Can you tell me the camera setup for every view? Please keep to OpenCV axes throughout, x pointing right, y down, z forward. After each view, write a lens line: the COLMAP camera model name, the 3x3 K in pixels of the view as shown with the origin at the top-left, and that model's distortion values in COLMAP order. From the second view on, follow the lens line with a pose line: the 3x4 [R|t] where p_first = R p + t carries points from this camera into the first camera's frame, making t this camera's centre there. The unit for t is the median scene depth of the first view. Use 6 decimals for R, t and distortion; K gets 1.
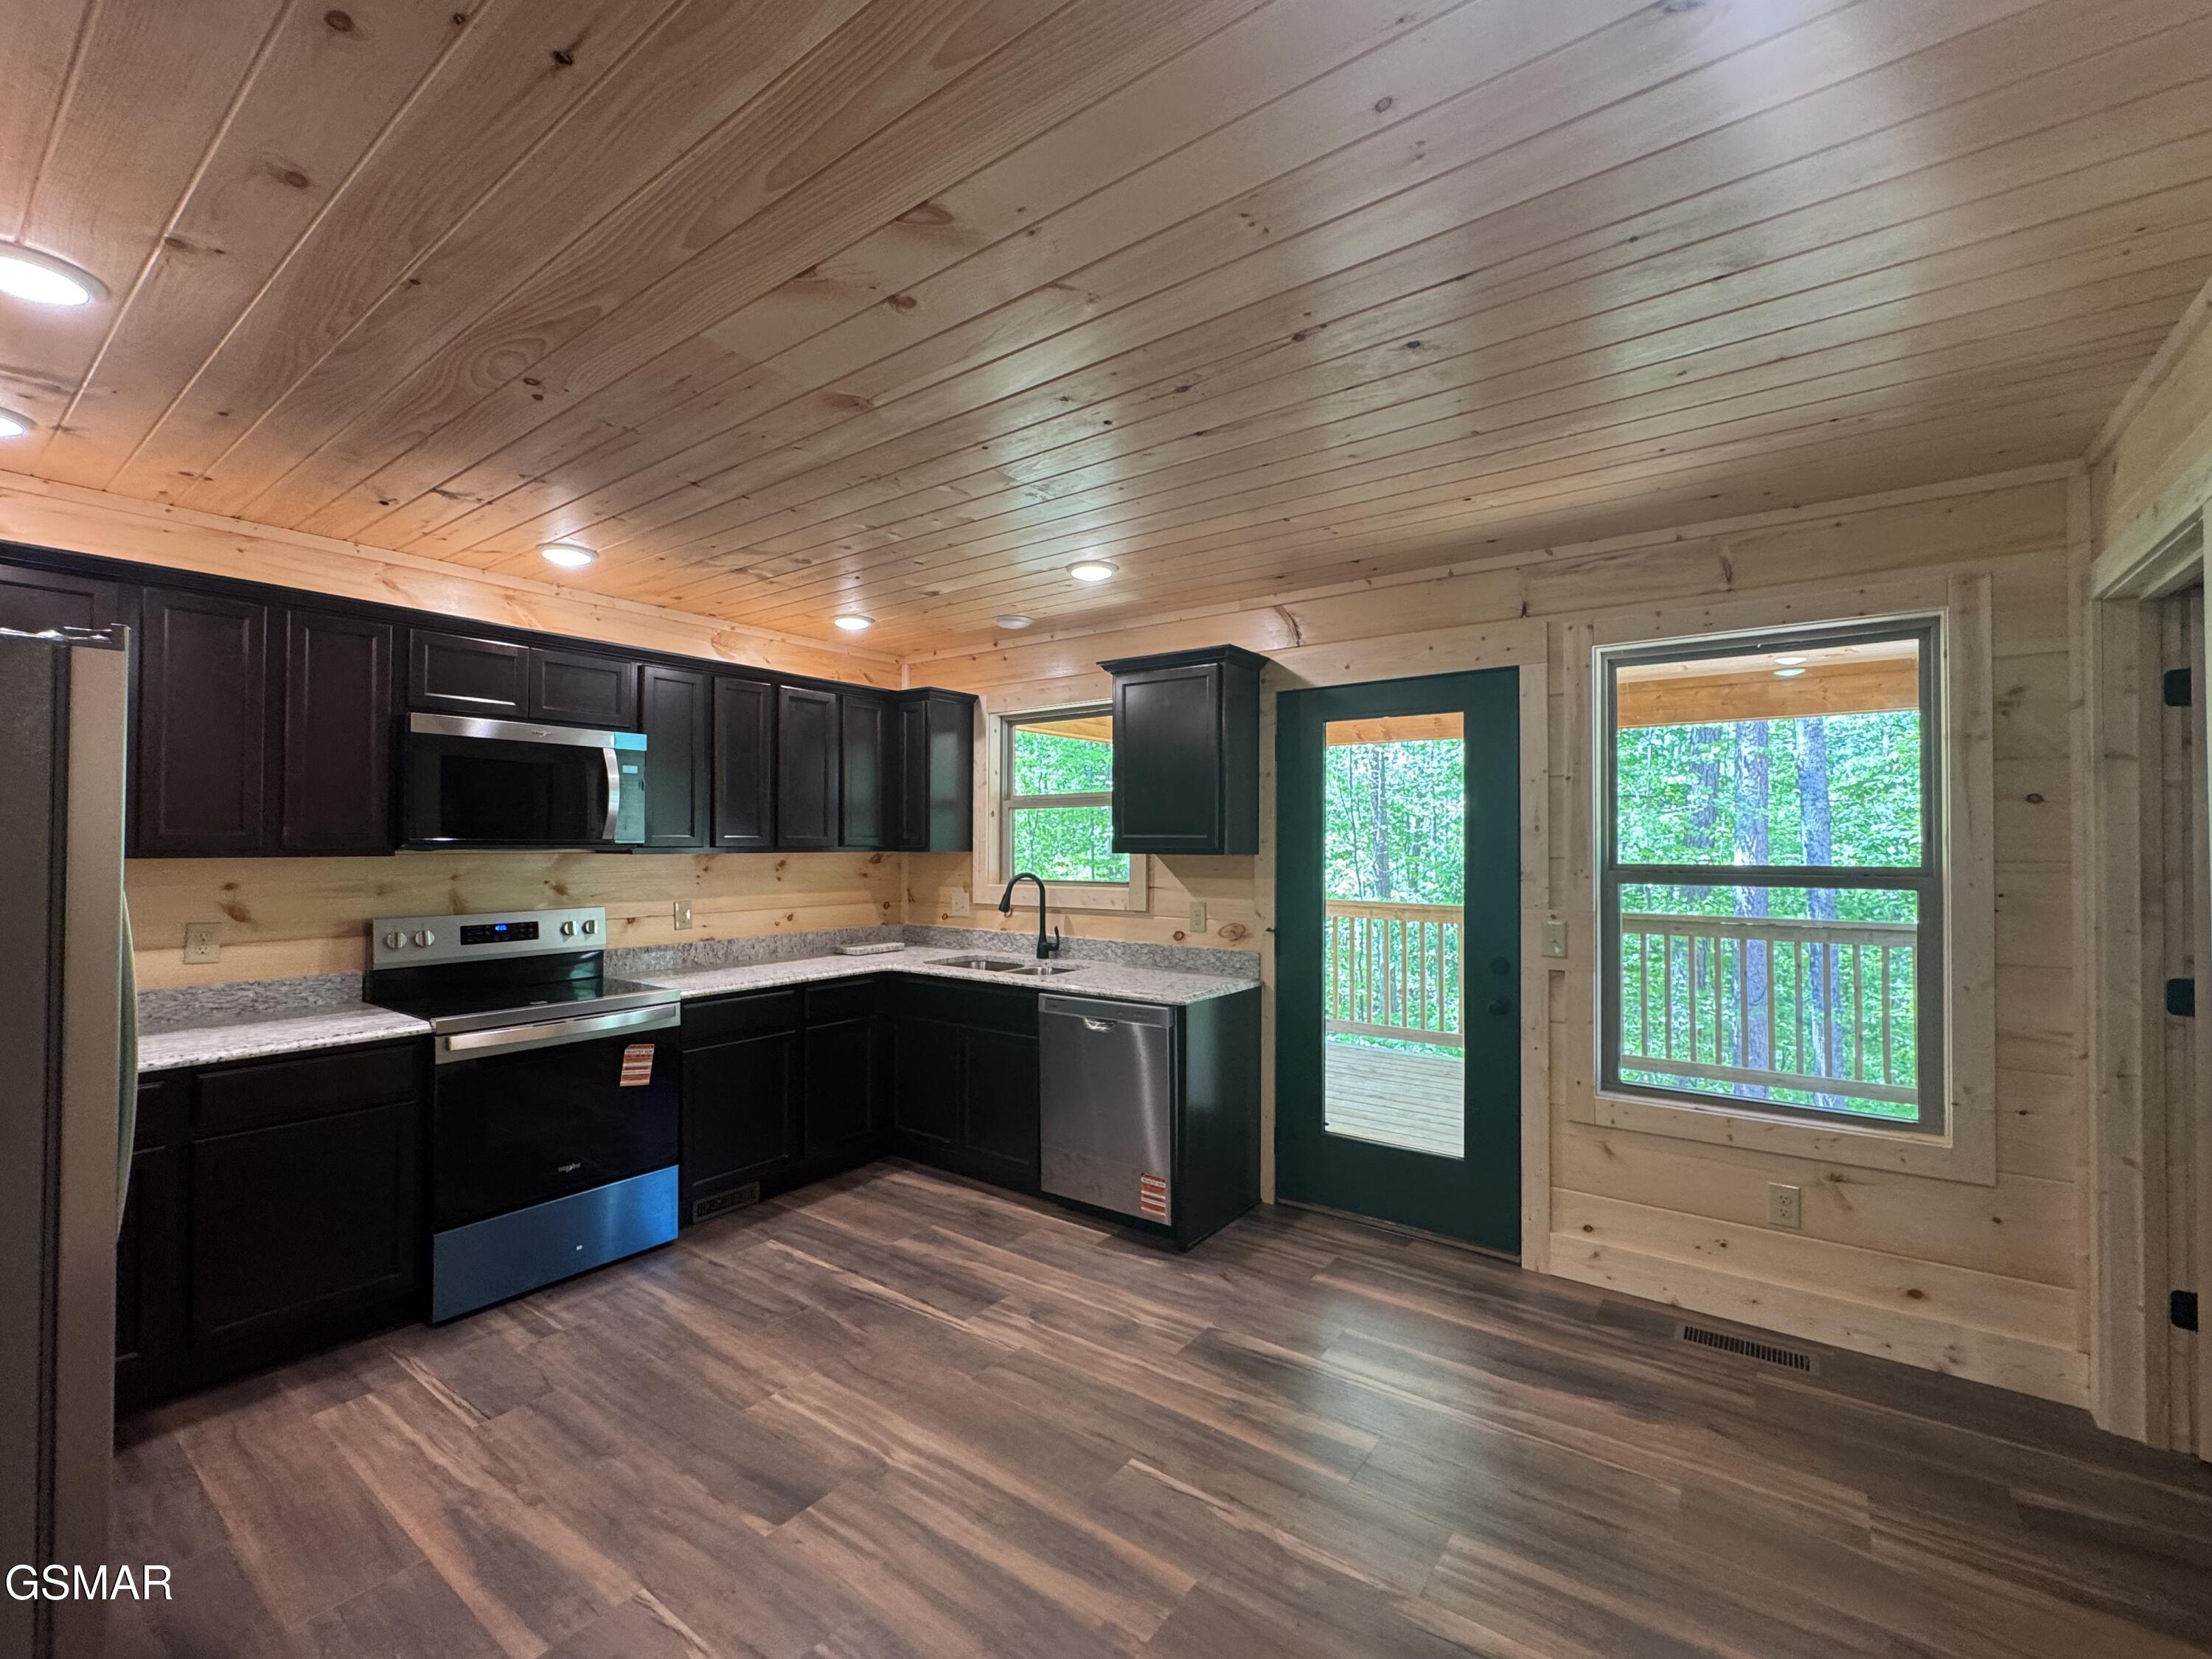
lens RADIAL K [[943.3, 0, 1104.6], [0, 943.3, 827.2], [0, 0, 1]] dist [-0.002625, -0.000392]
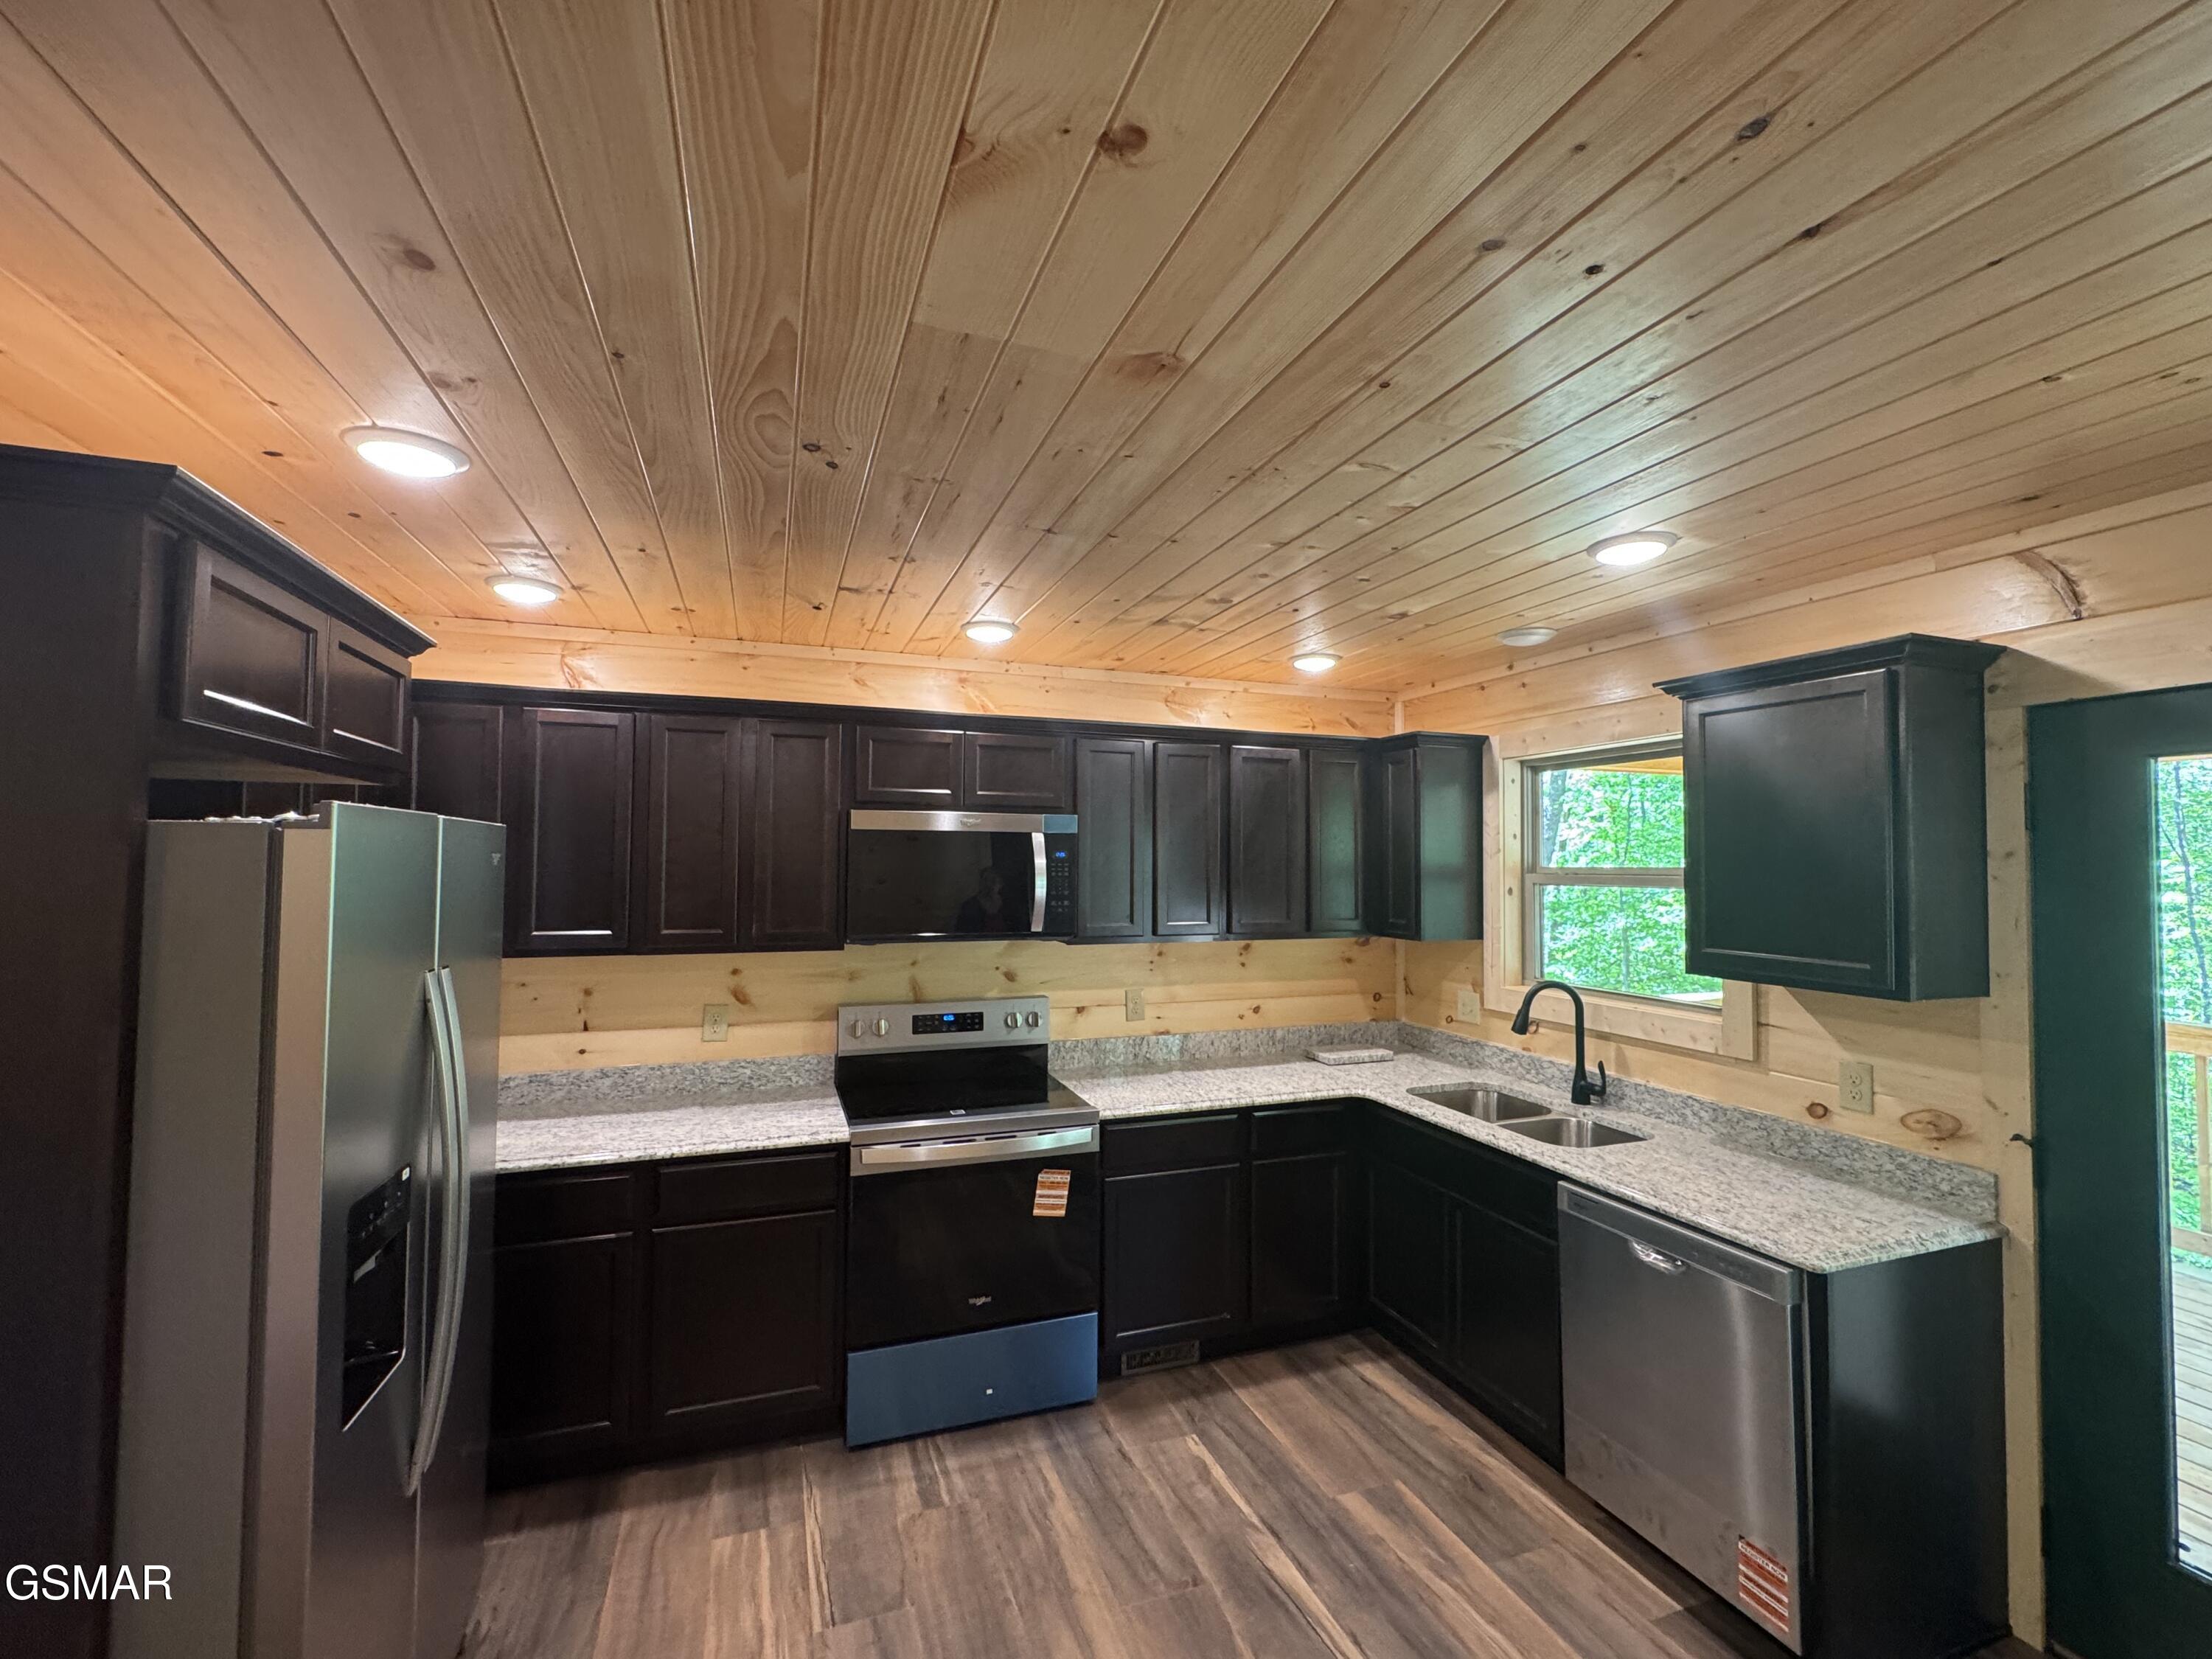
lens RADIAL K [[943.3, 0, 1104.6], [0, 943.3, 827.2], [0, 0, 1]] dist [-0.002625, -0.000392]
pose [[0.832496, -0.015691, -0.553809, 0.036494], [0.003236, 0.999720, -0.023459, -0.060620], [0.554022, 0.017737, 0.832313, 0.239922]]
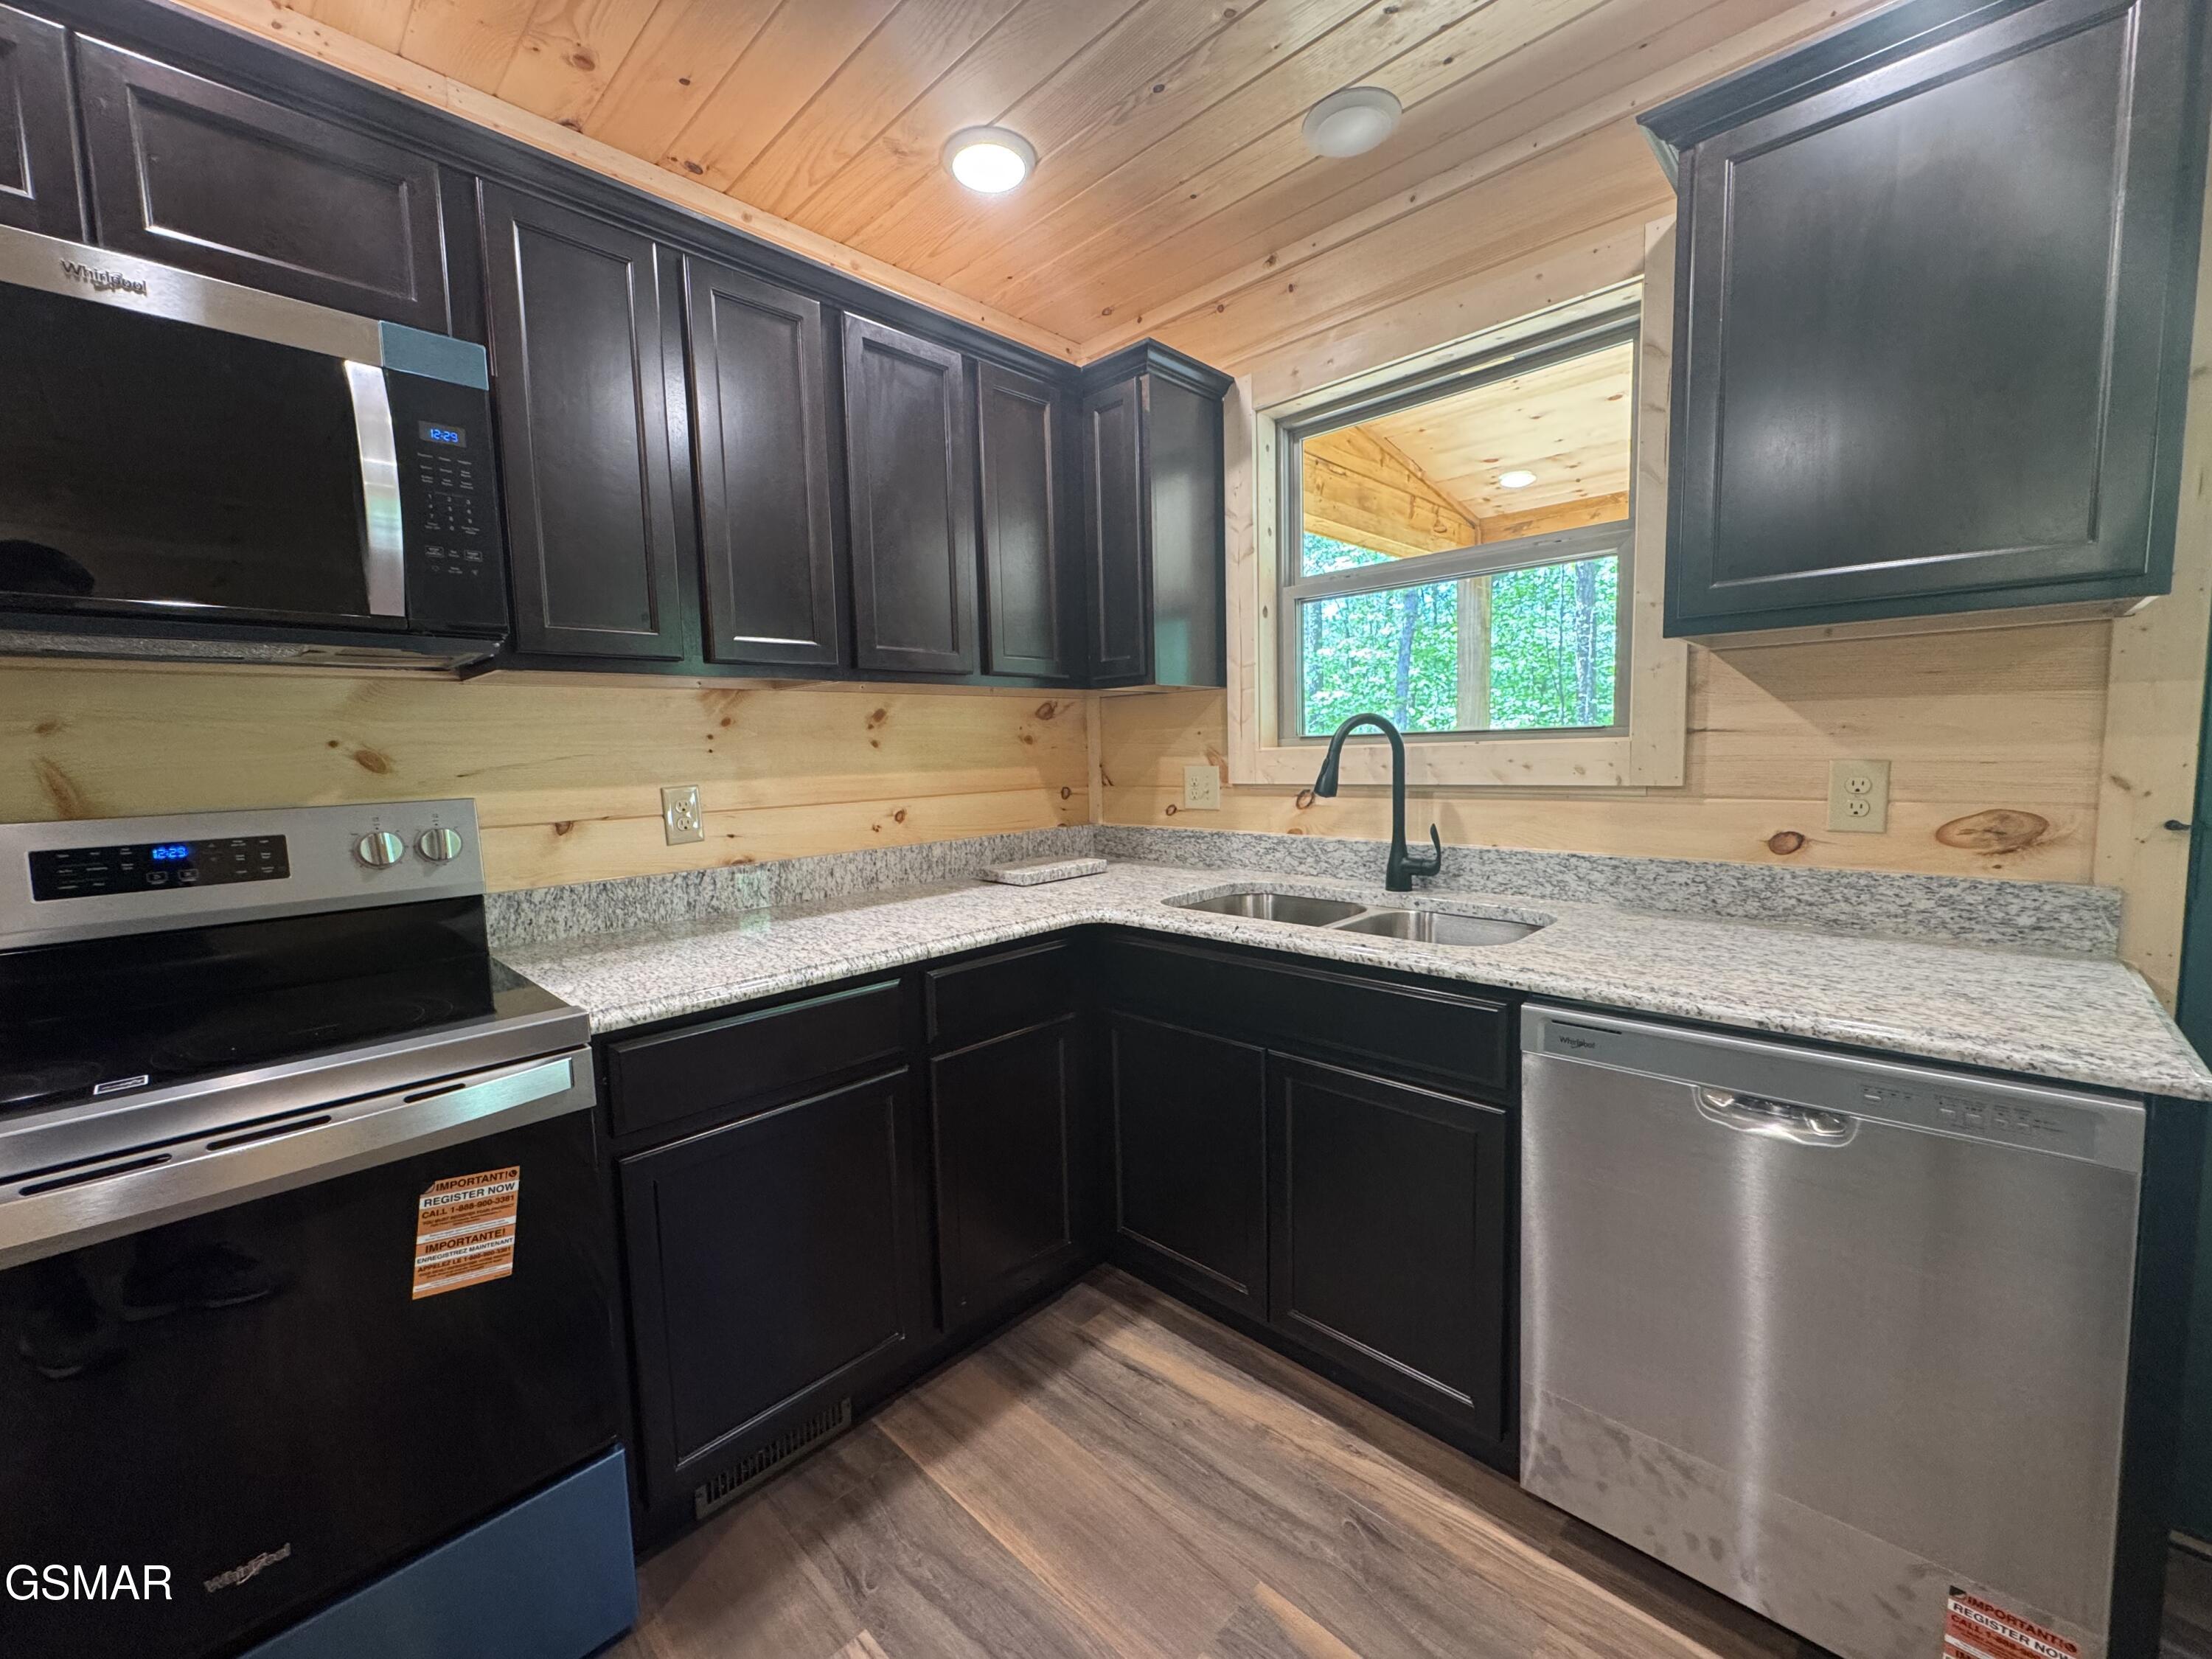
lens RADIAL K [[885.0, 0, 1104.0], [0, 885.0, 826.7], [0, 0, 1]] dist [-0.002391, -0.000029]
pose [[0.990912, -0.015854, -0.133574, -0.177965], [0.030319, 0.993801, 0.106964, 0.060482], [0.131050, -0.110042, 0.985250, 0.611035]]
